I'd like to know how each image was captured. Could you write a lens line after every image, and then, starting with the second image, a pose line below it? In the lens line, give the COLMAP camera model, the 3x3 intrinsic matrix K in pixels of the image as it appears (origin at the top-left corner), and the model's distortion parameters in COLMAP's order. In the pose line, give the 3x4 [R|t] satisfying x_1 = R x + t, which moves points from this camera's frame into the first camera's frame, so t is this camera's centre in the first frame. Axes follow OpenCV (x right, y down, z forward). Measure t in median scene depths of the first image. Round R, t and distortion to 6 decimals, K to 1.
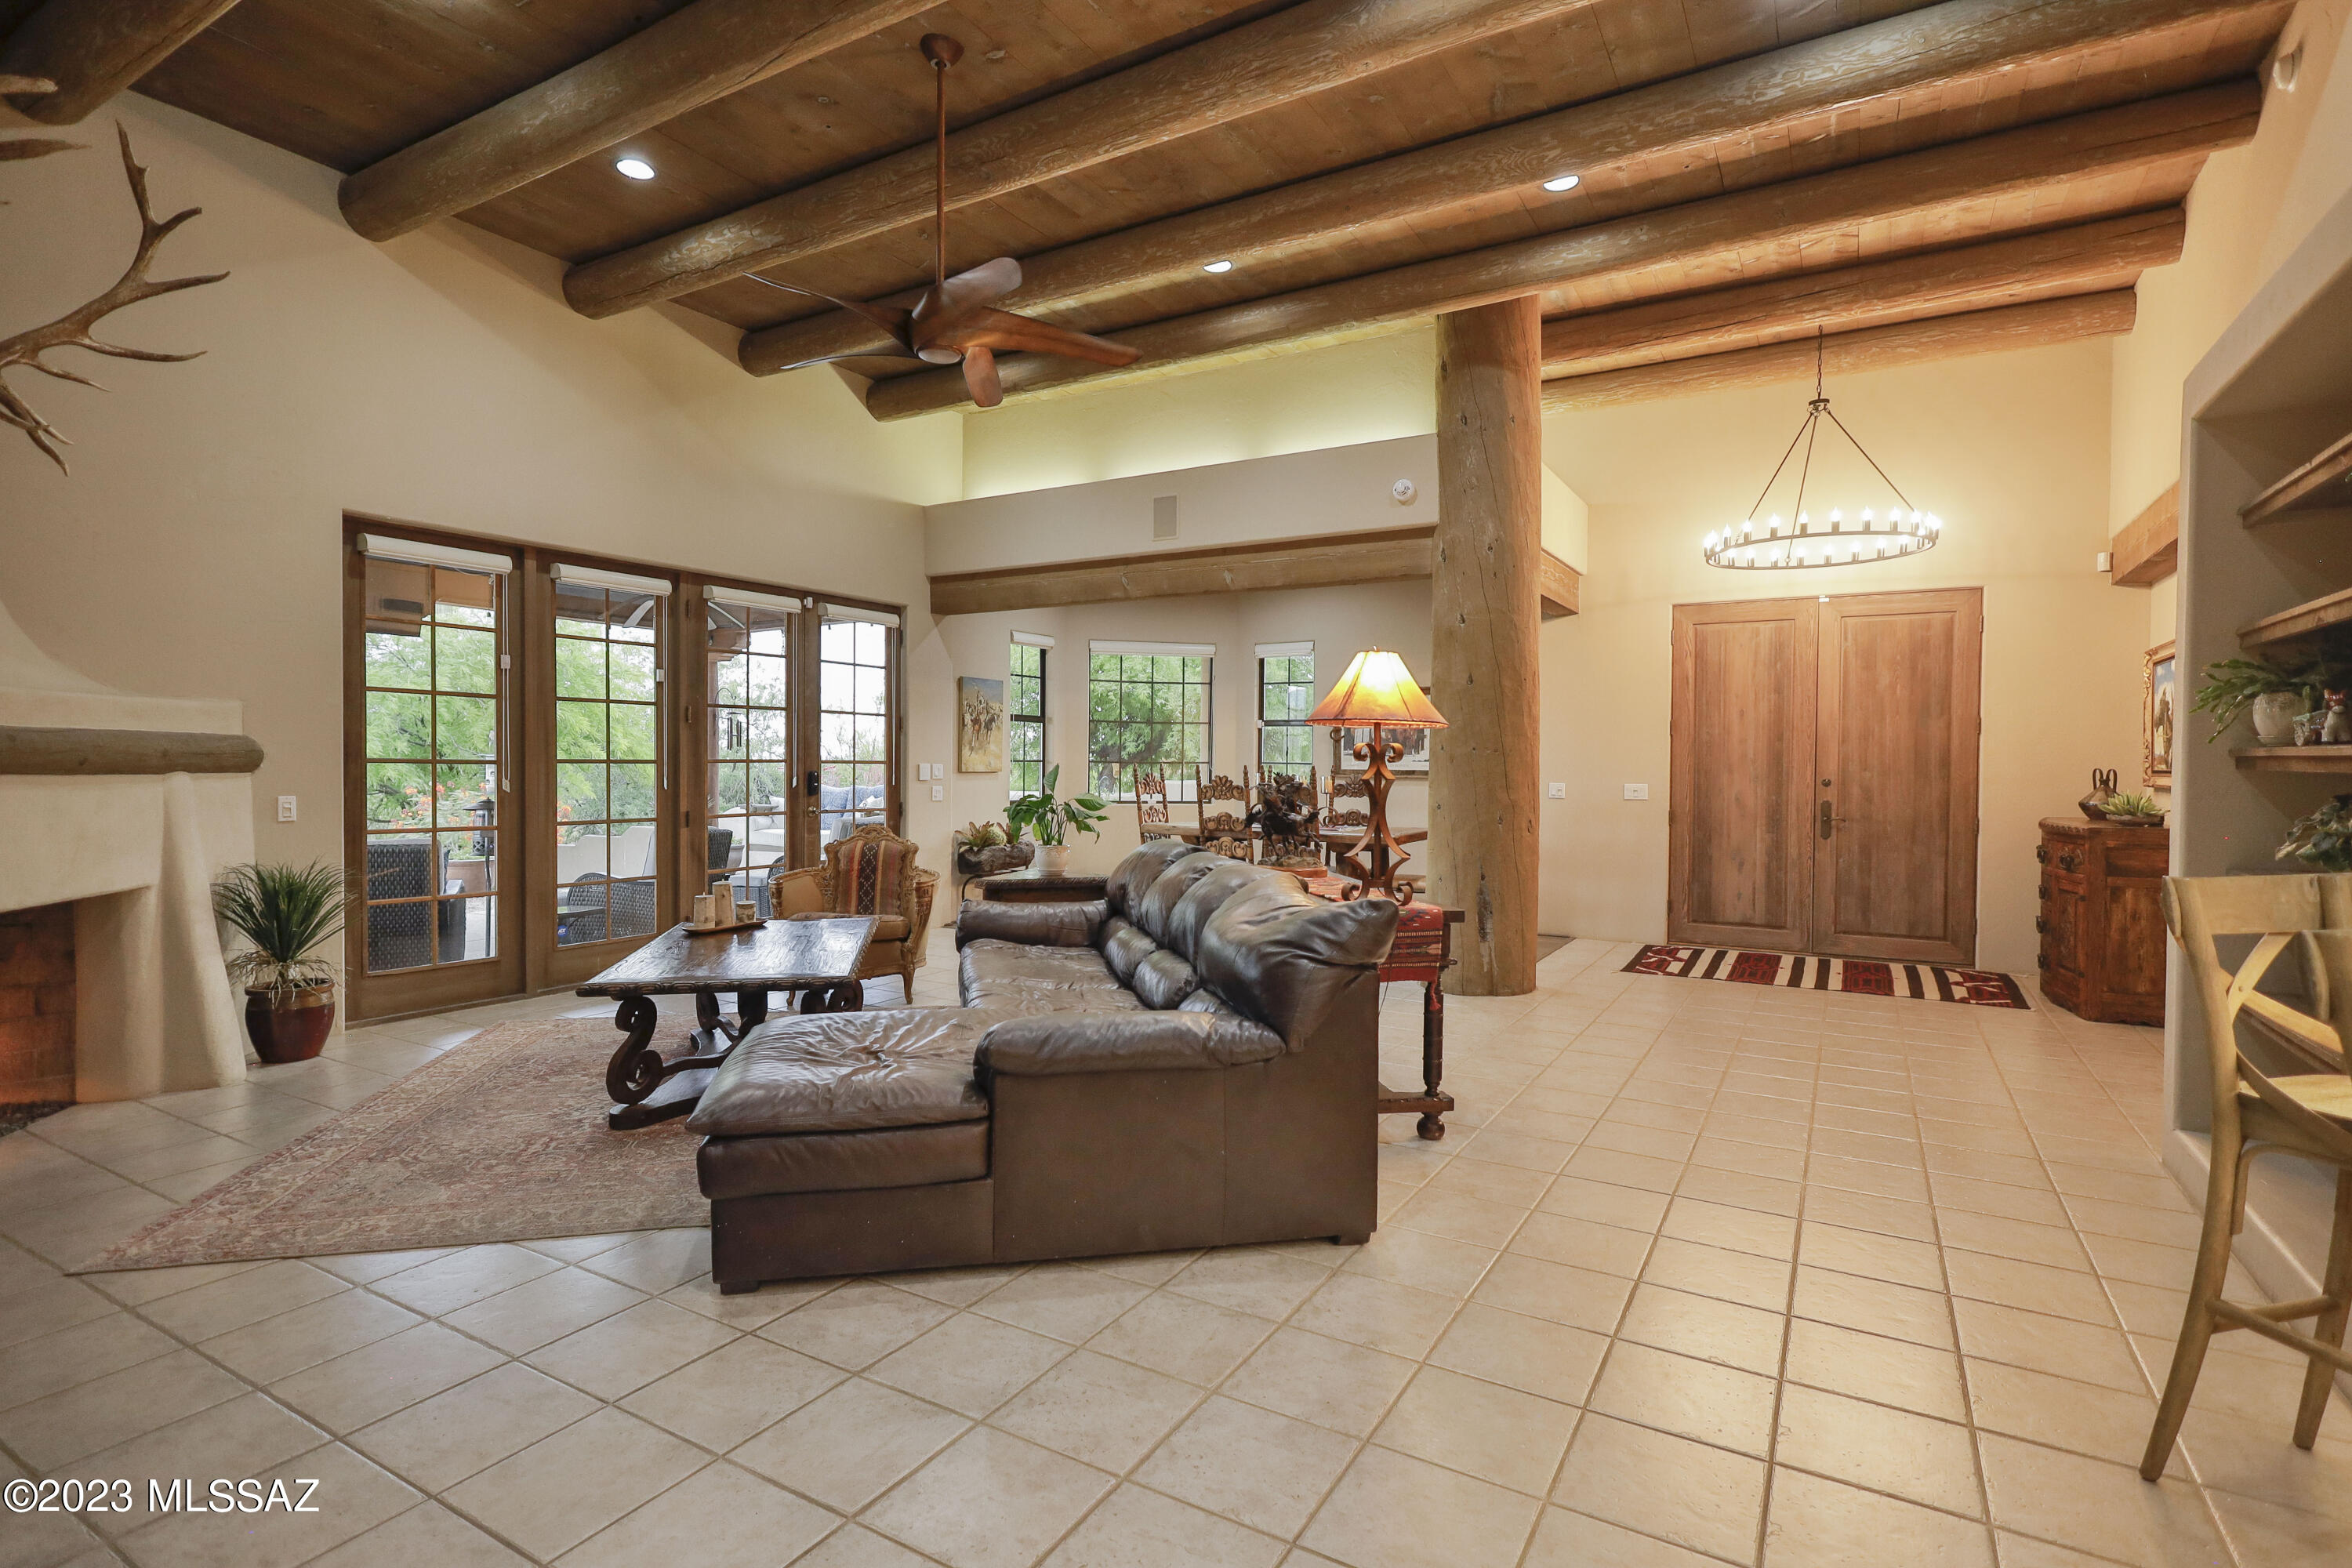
lens RADIAL K [[1150.4, 0, 1176.3], [0, 1150.4, 781.8], [0, 0, 1]] dist [-0.001189, -0.000619]
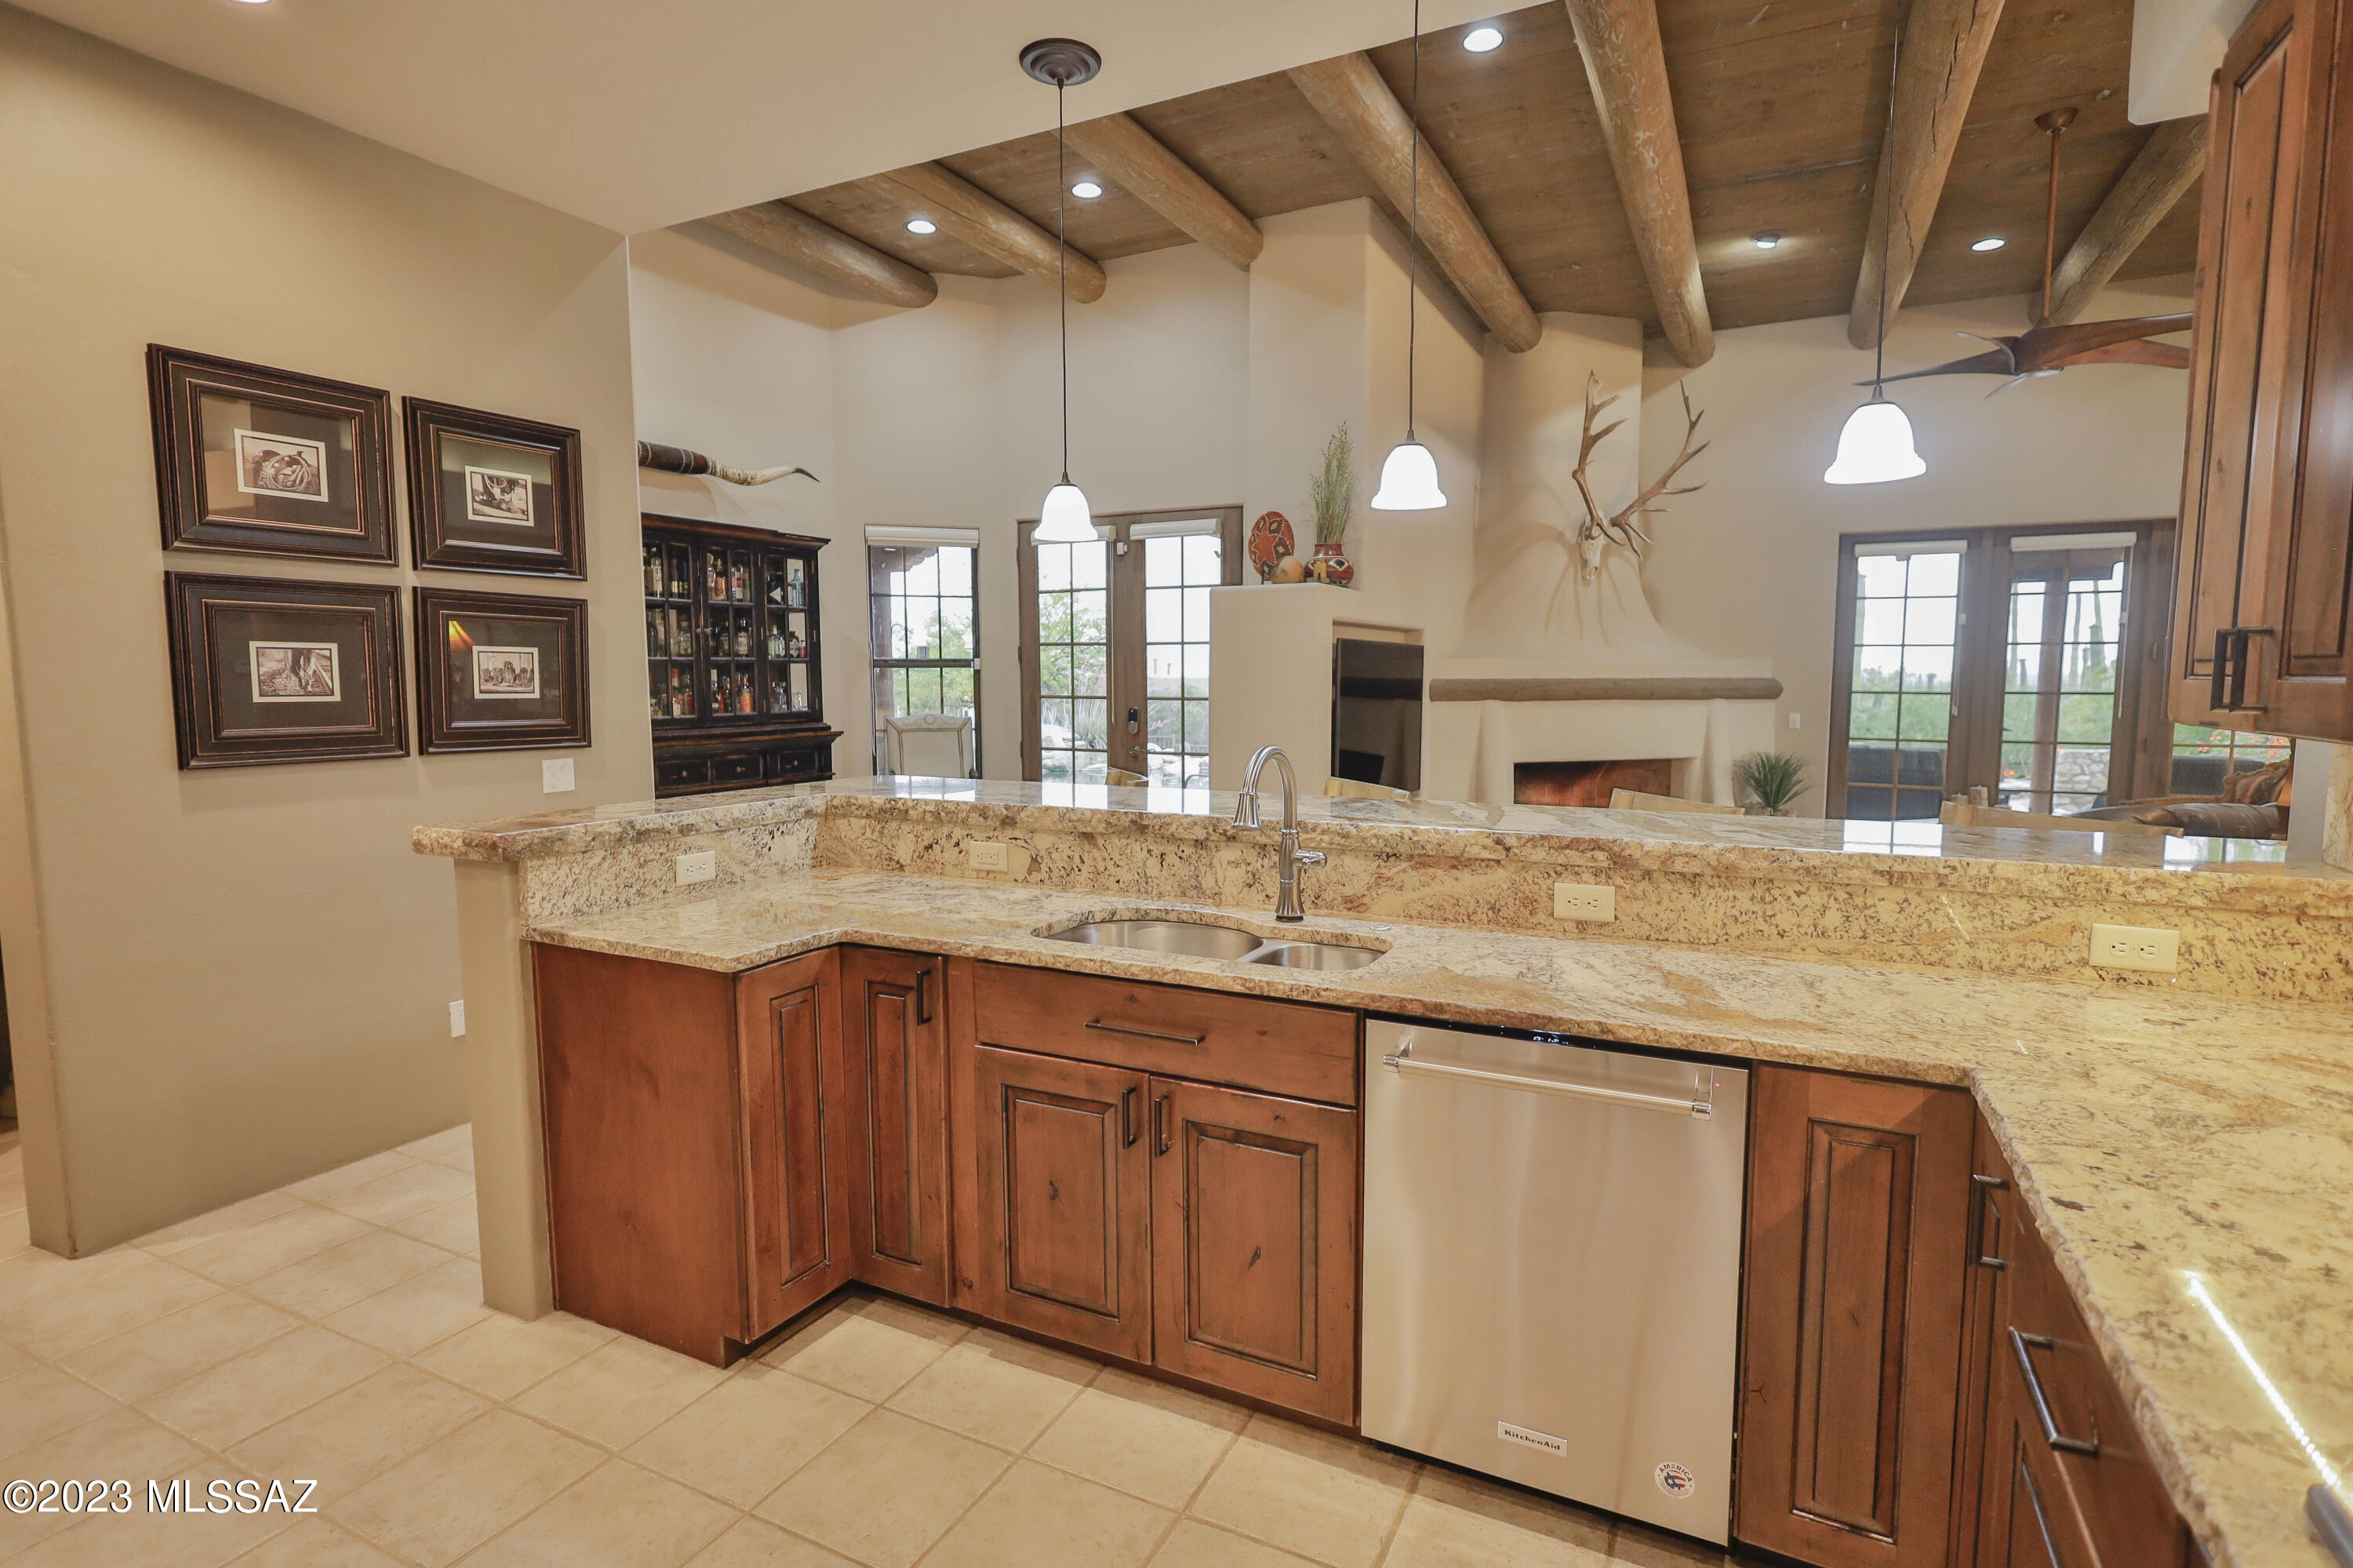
lens RADIAL K [[1151.0, 0, 1192.5], [0, 1151.0, 788.9], [0, 0, 1]] dist [-0.001189, -0.000619]
pose [[0.070148, 0.092731, -0.993217, 0.583885], [-0.014790, 0.995657, 0.091915, -0.013182], [0.997427, 0.008242, 0.071215, 0.002779]]
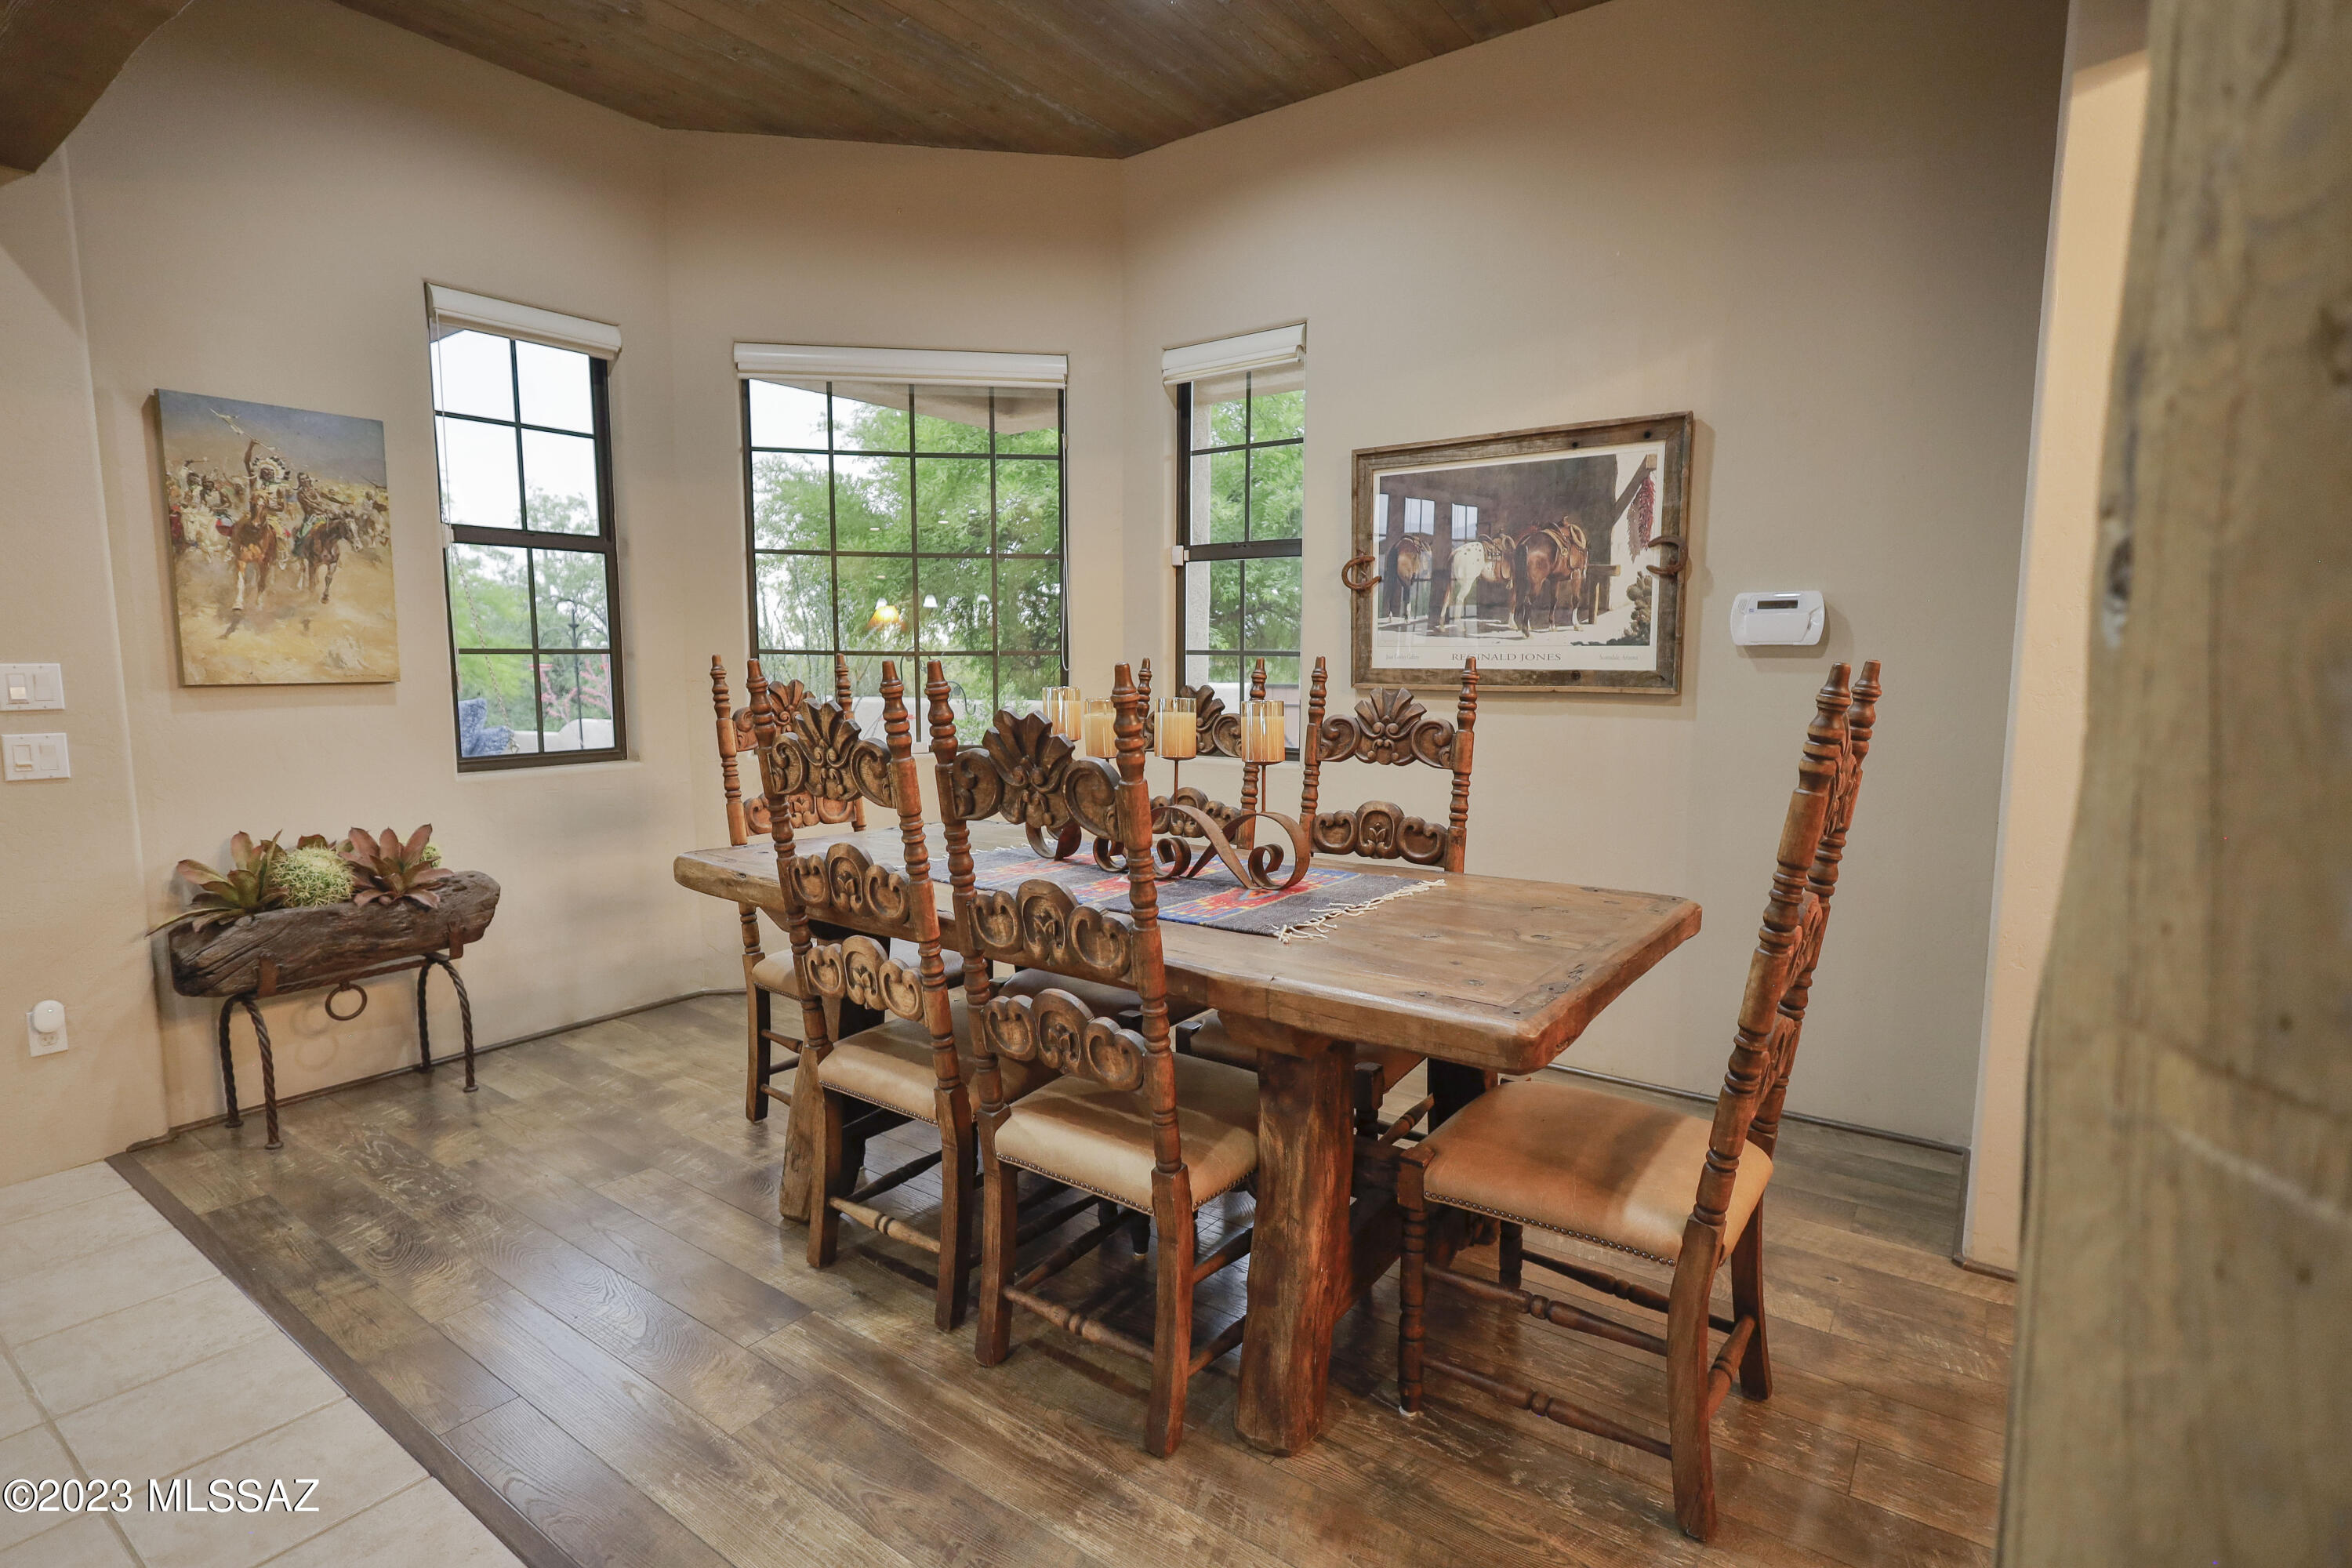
lens RADIAL K [[1150.4, 0, 1204.0], [0, 1150.4, 790.9], [0, 0, 1]] dist [-0.001189, -0.000619]
pose [[0.996704, 0.002802, -0.081072, 0.163035], [0.005406, 0.994887, 0.100848, -0.012515], [0.080940, -0.100954, 0.991593, 0.850048]]
